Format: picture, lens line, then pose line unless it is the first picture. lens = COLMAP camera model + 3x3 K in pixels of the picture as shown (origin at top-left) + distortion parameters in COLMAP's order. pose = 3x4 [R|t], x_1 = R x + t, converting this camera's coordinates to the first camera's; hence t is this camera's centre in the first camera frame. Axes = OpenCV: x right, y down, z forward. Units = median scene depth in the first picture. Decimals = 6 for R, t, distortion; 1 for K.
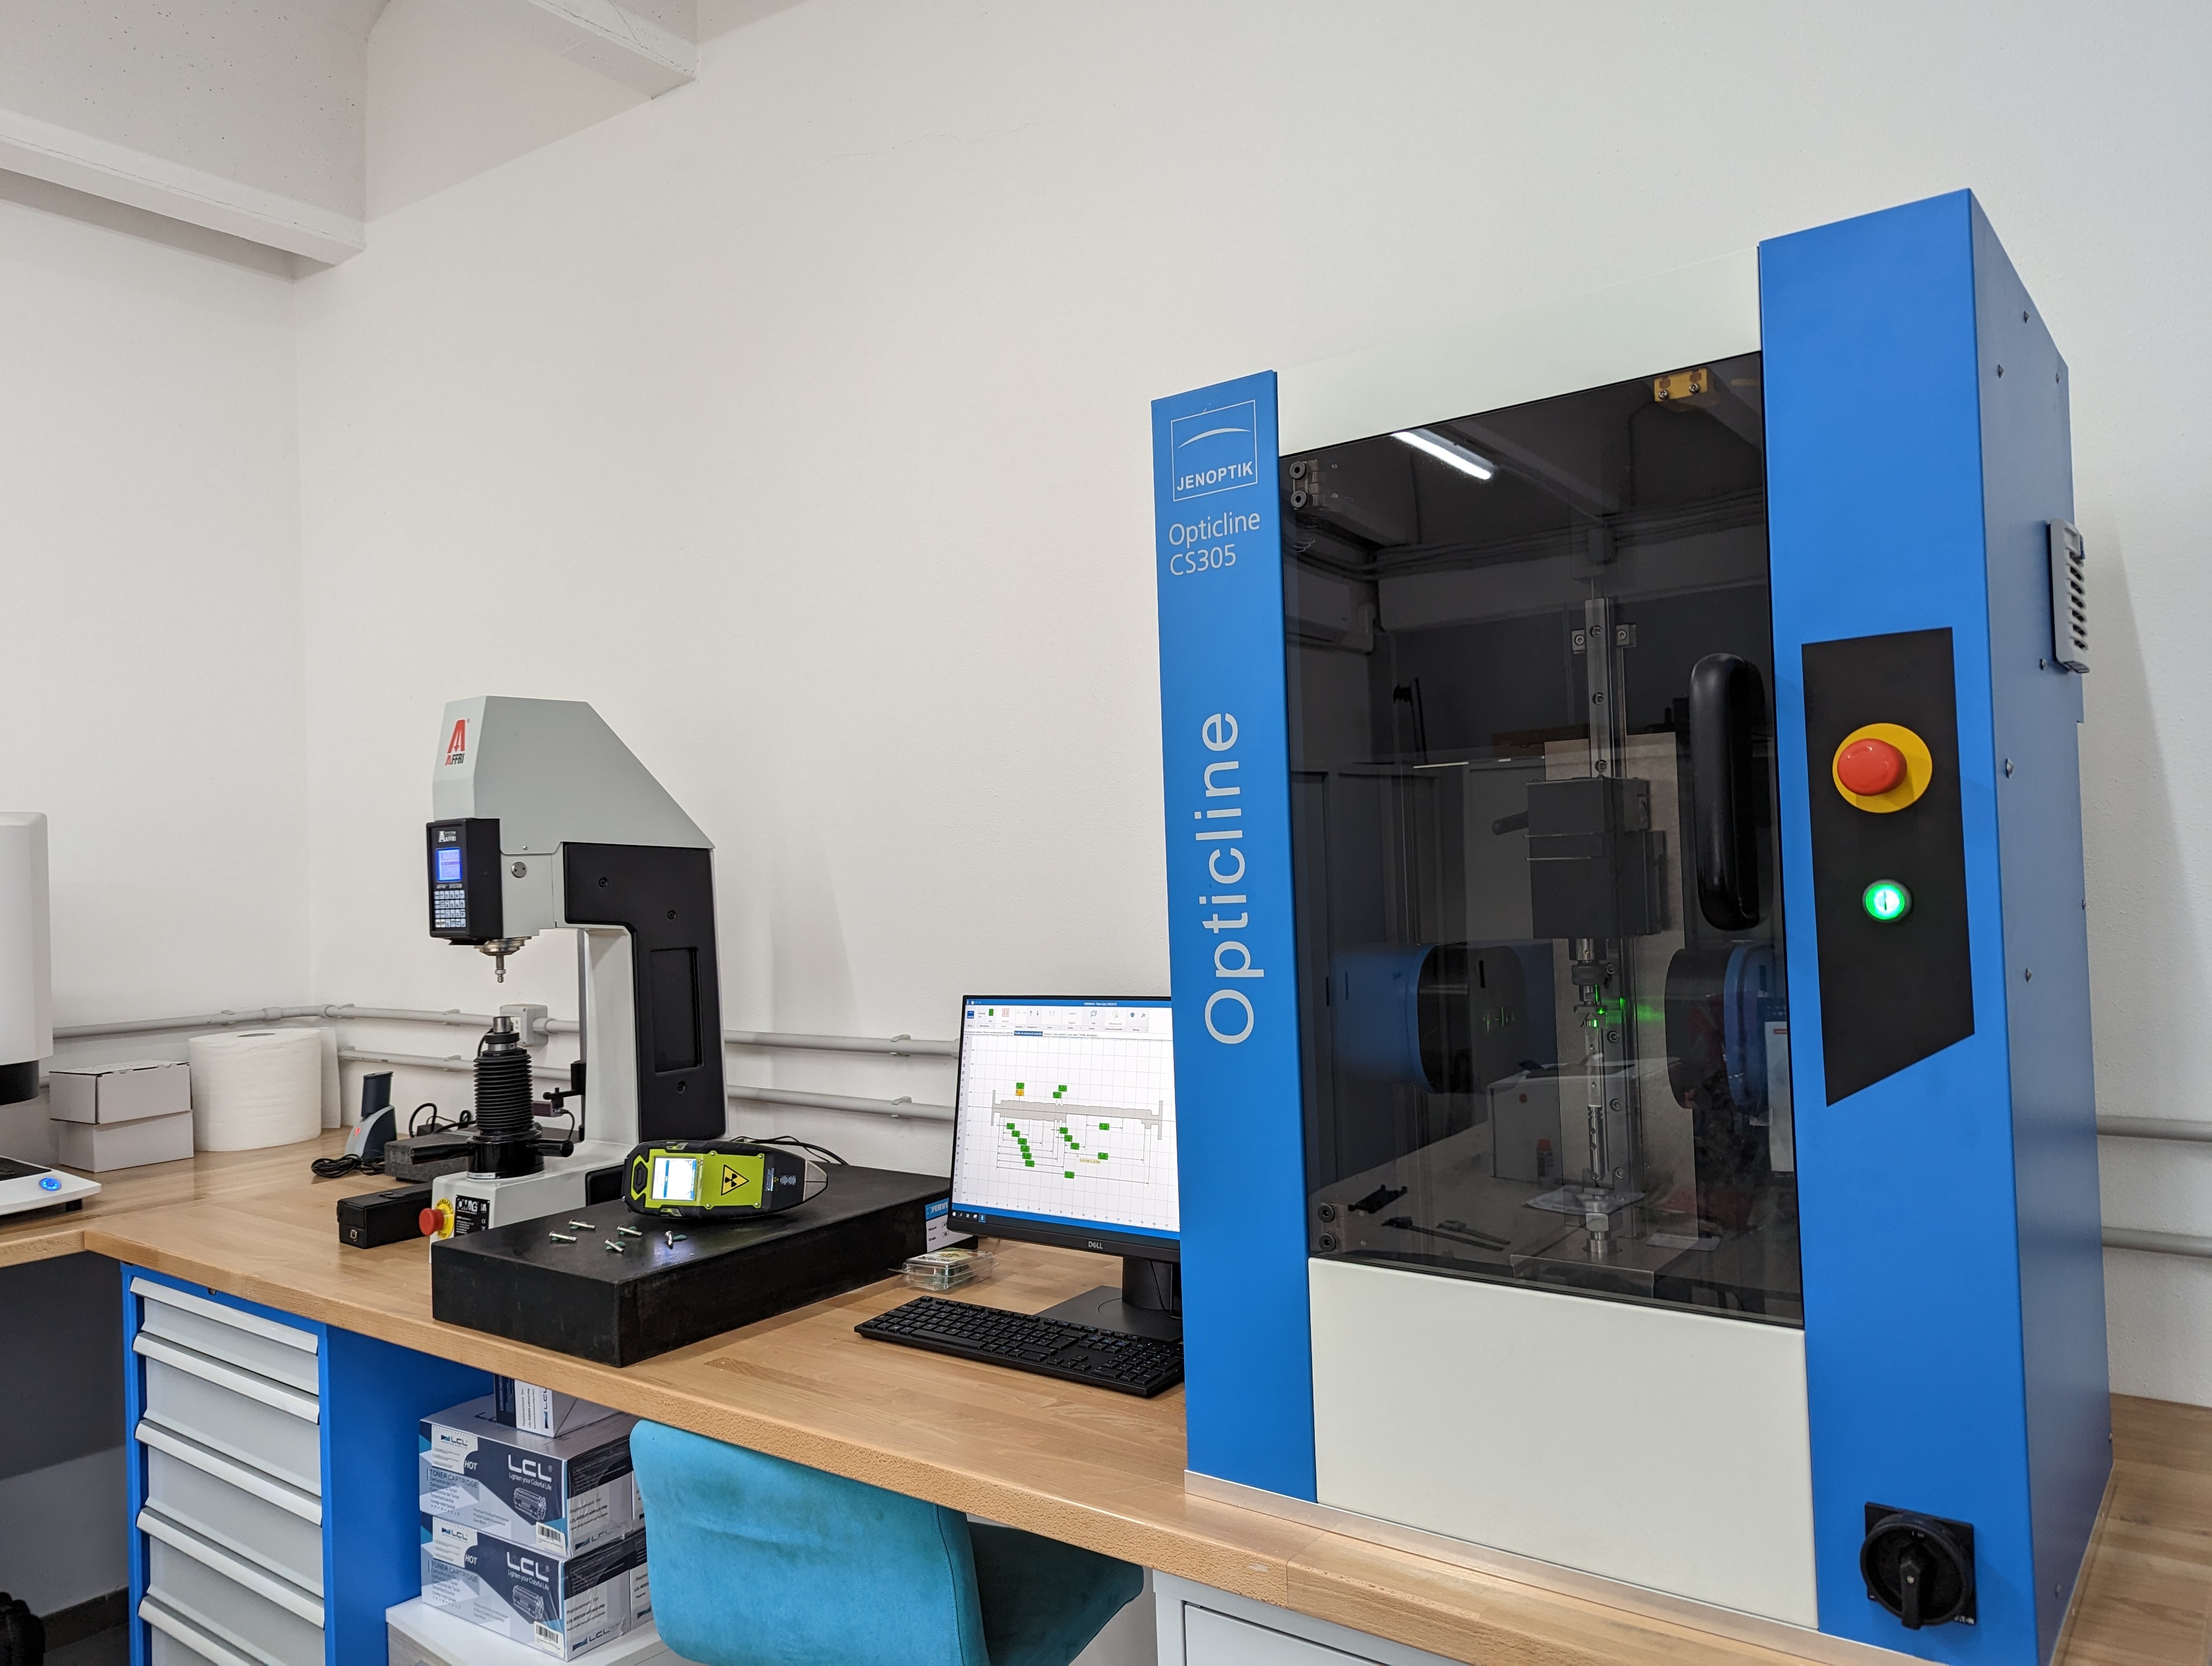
lens RADIAL K [[1567.9, 0, 1106.7], [0, 1567.9, 833.2], [0, 0, 1]] dist [0.002570, 0.000753]
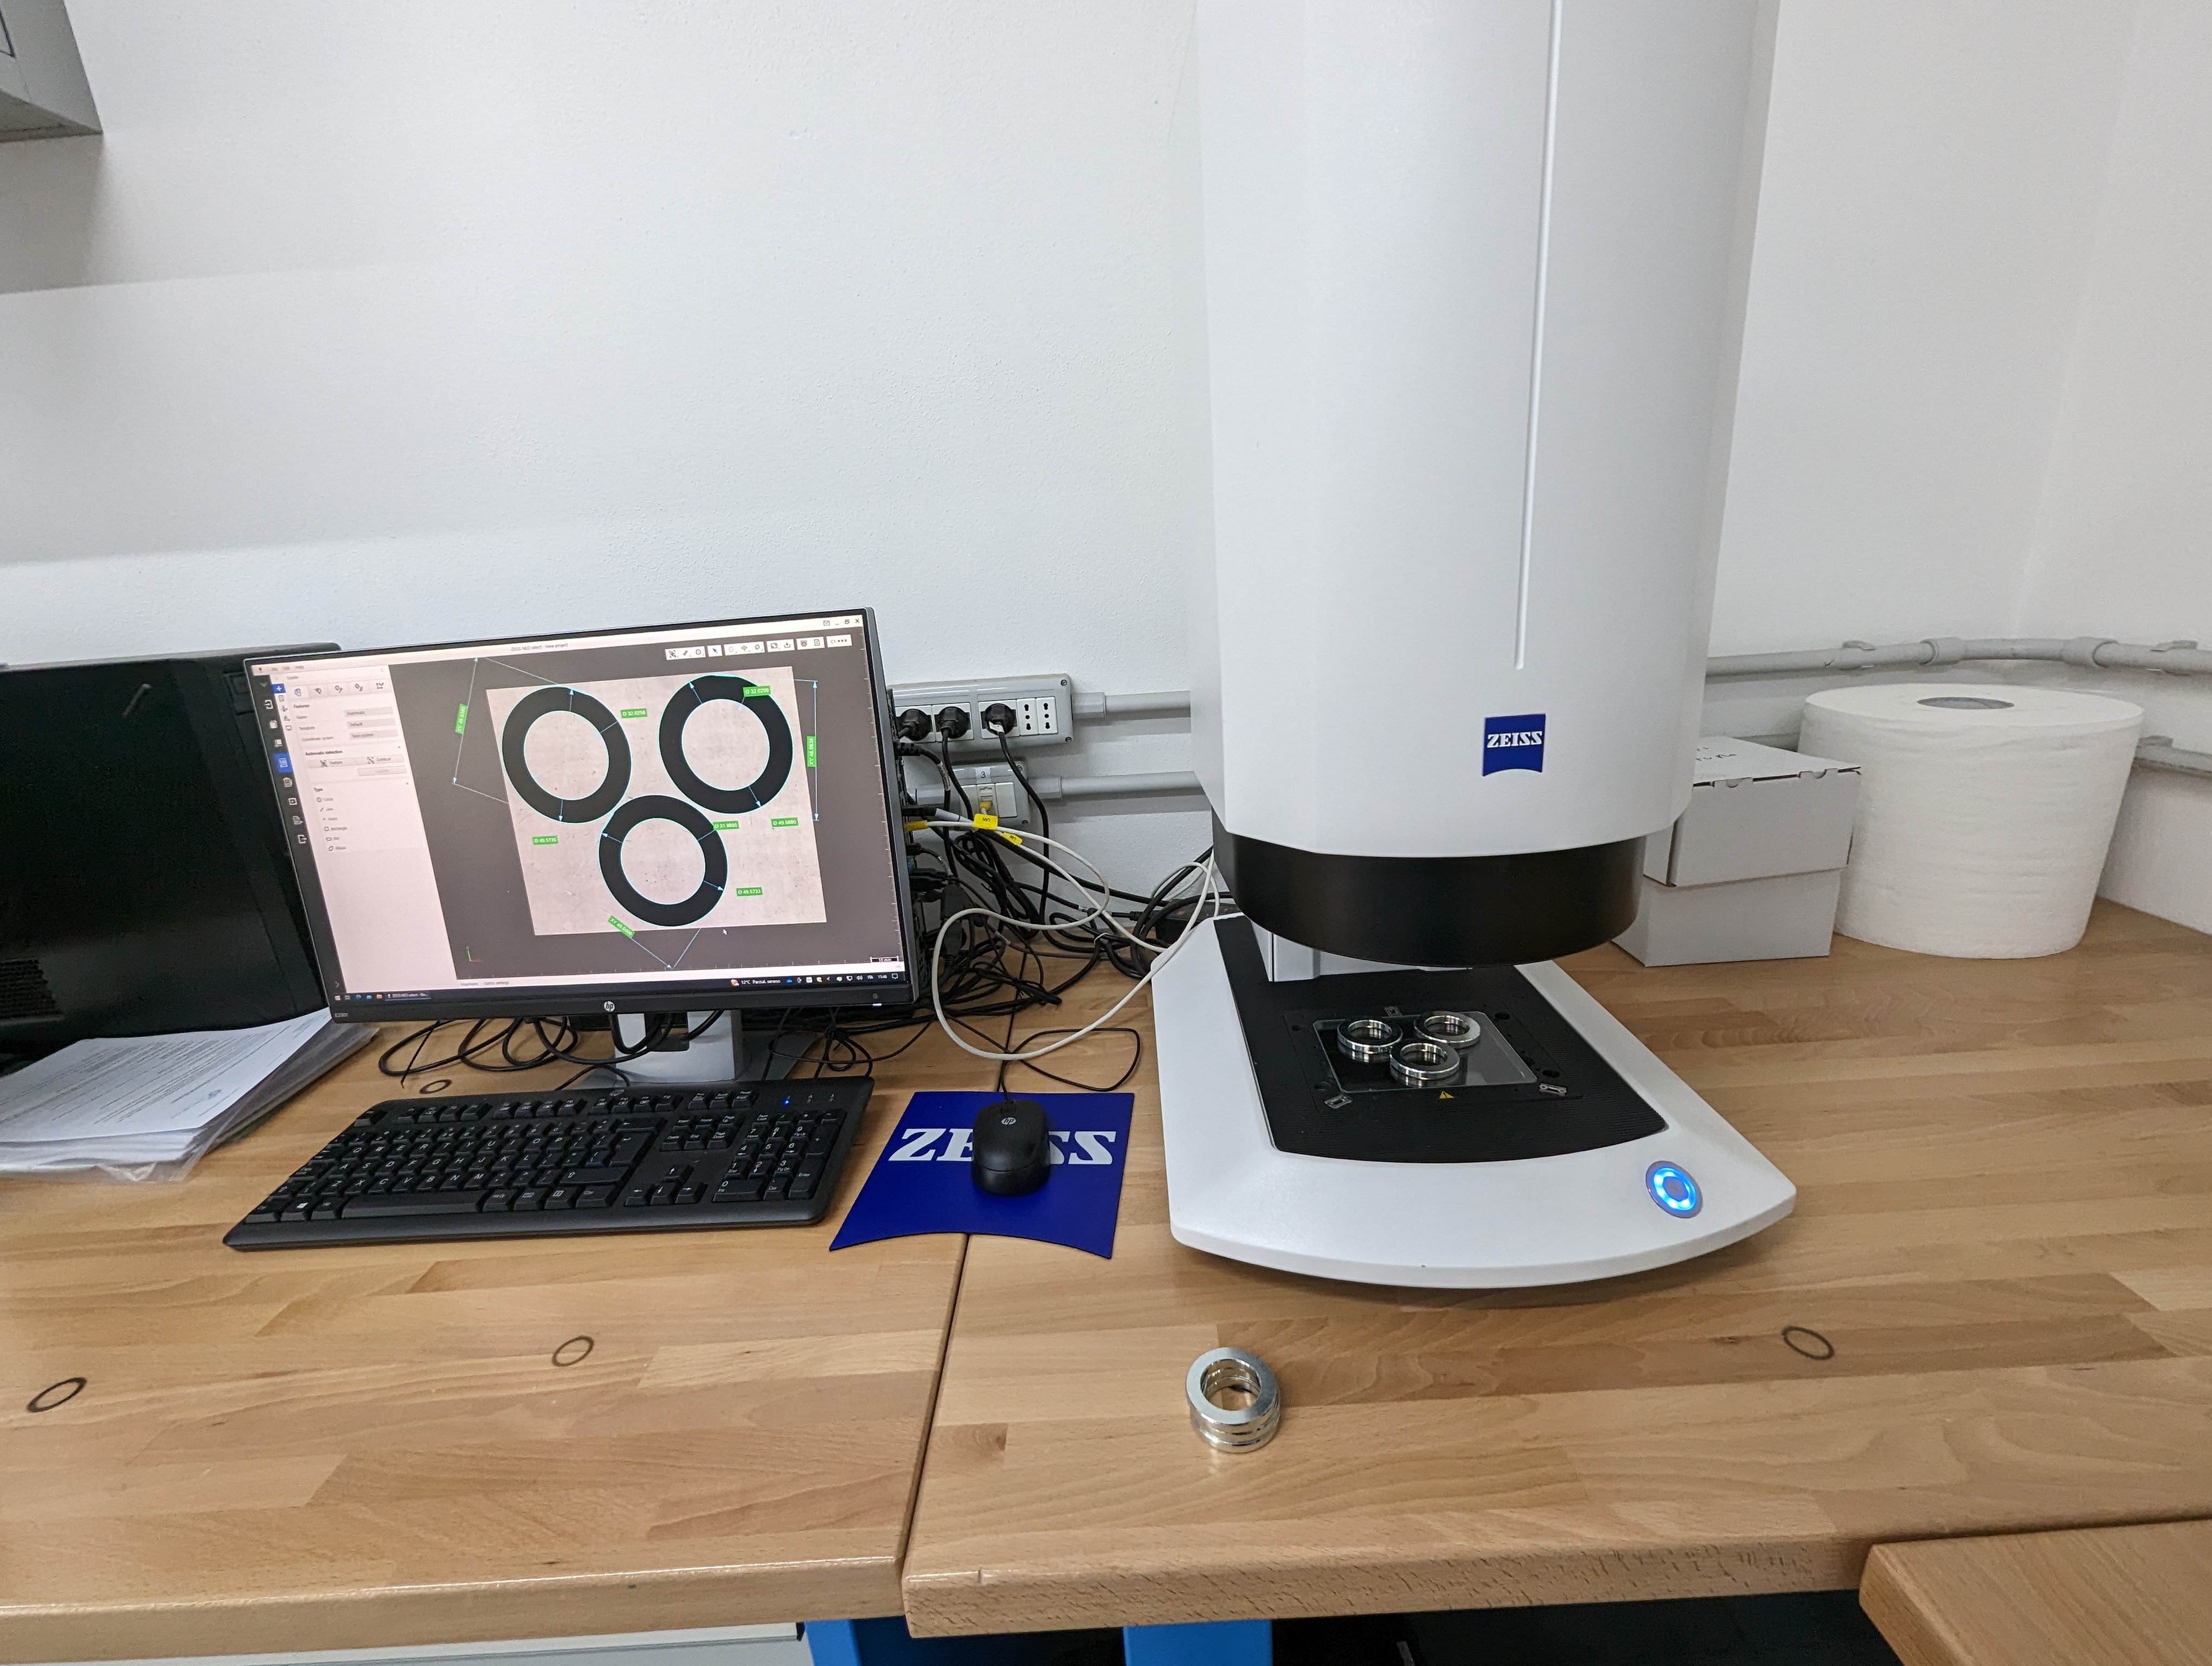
lens RADIAL K [[890.6, 0, 1110.2], [0, 890.6, 833.2], [0, 0, 1]] dist [-0.000139, -0.000015]
pose [[0.615125, 0.223091, -0.756208, -0.478244], [0.061626, 0.942594, 0.328206, 0.061043], [0.786017, -0.248490, 0.566065, 0.626227]]
